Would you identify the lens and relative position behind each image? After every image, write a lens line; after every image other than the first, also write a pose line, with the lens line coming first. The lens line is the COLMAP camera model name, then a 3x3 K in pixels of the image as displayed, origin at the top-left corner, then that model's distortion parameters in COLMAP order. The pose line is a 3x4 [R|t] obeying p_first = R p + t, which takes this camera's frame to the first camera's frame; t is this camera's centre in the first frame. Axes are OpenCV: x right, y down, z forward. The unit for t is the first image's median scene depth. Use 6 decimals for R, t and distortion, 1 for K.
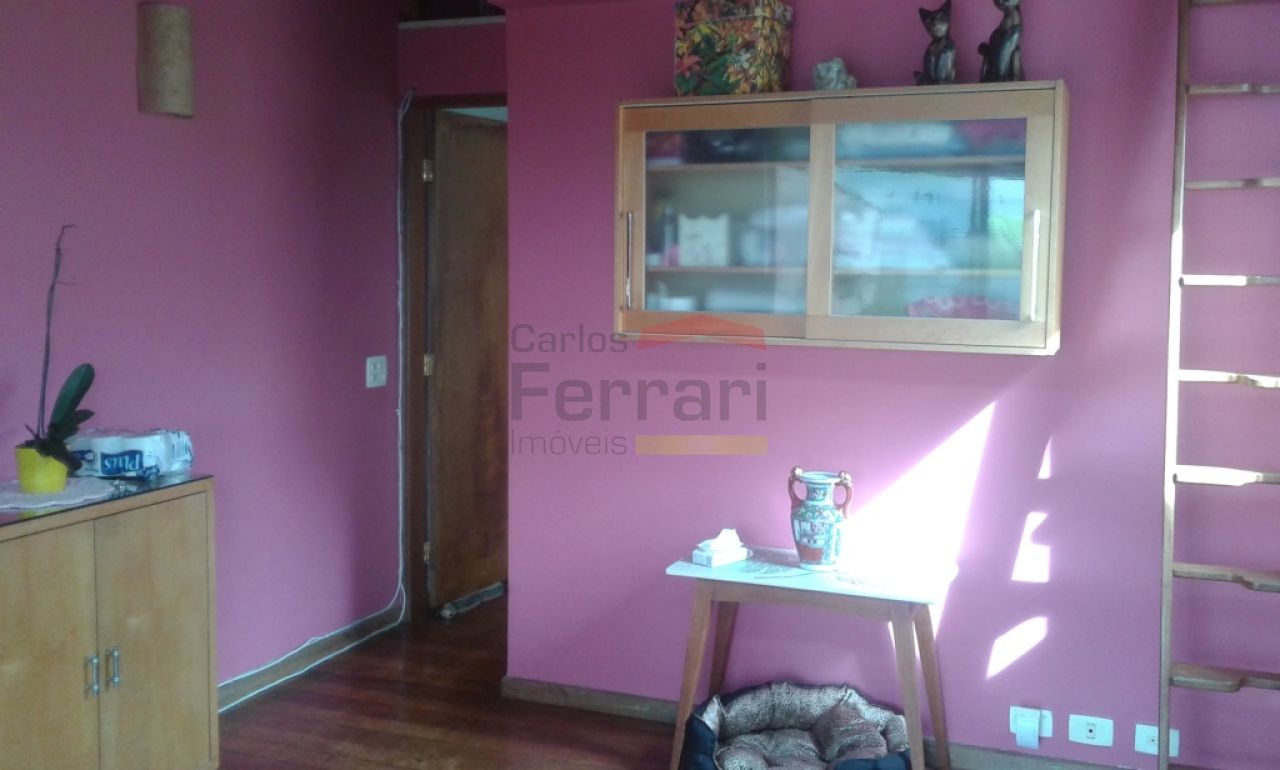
lens RADIAL K [[1218.1, 0, 663.5], [0, 1218.1, 380.9], [0, 0, 1]] dist [0.057521, -0.103769]
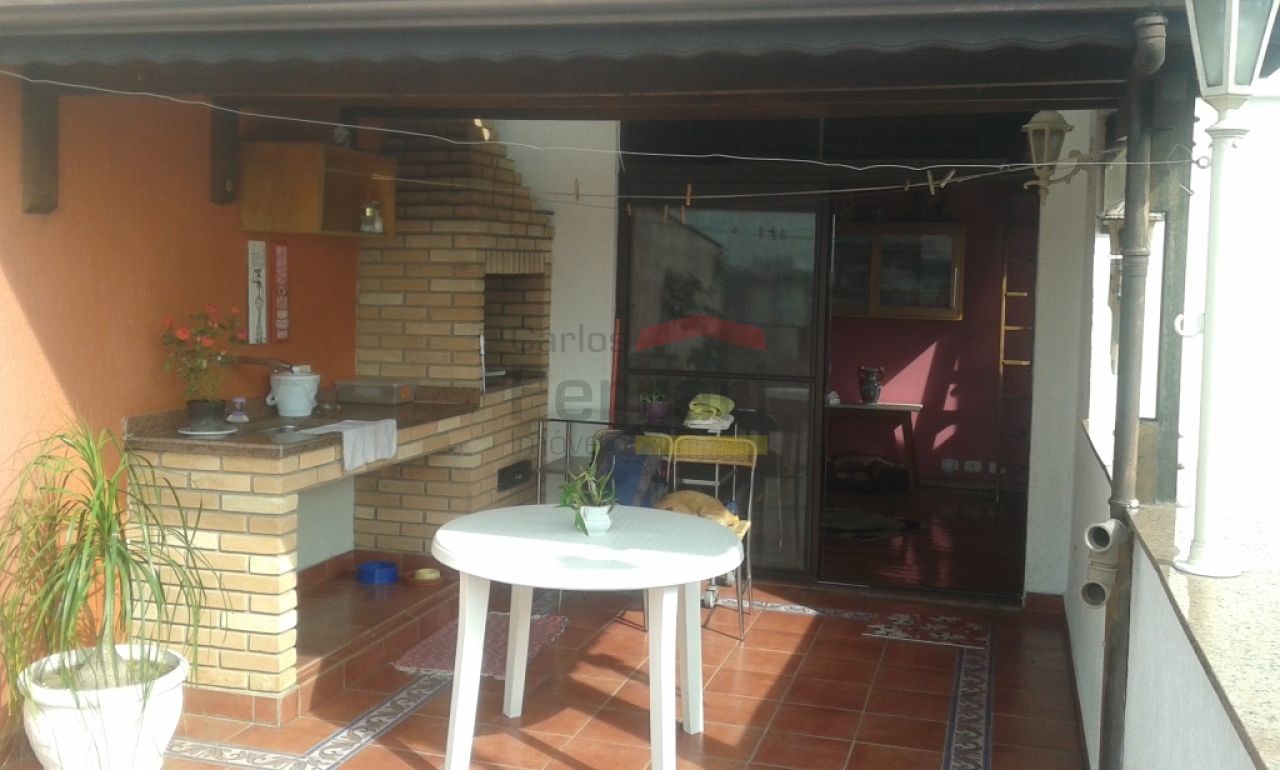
lens RADIAL K [[1218.1, 0, 663.5], [0, 1218.1, 380.9], [0, 0, 1]] dist [0.057521, -0.103769]
pose [[0.994560, 0.001564, 0.104157, -0.565212], [-0.001717, 0.999998, 0.001377, 0.099389], [-0.104154, -0.001549, 0.994560, -1.485371]]
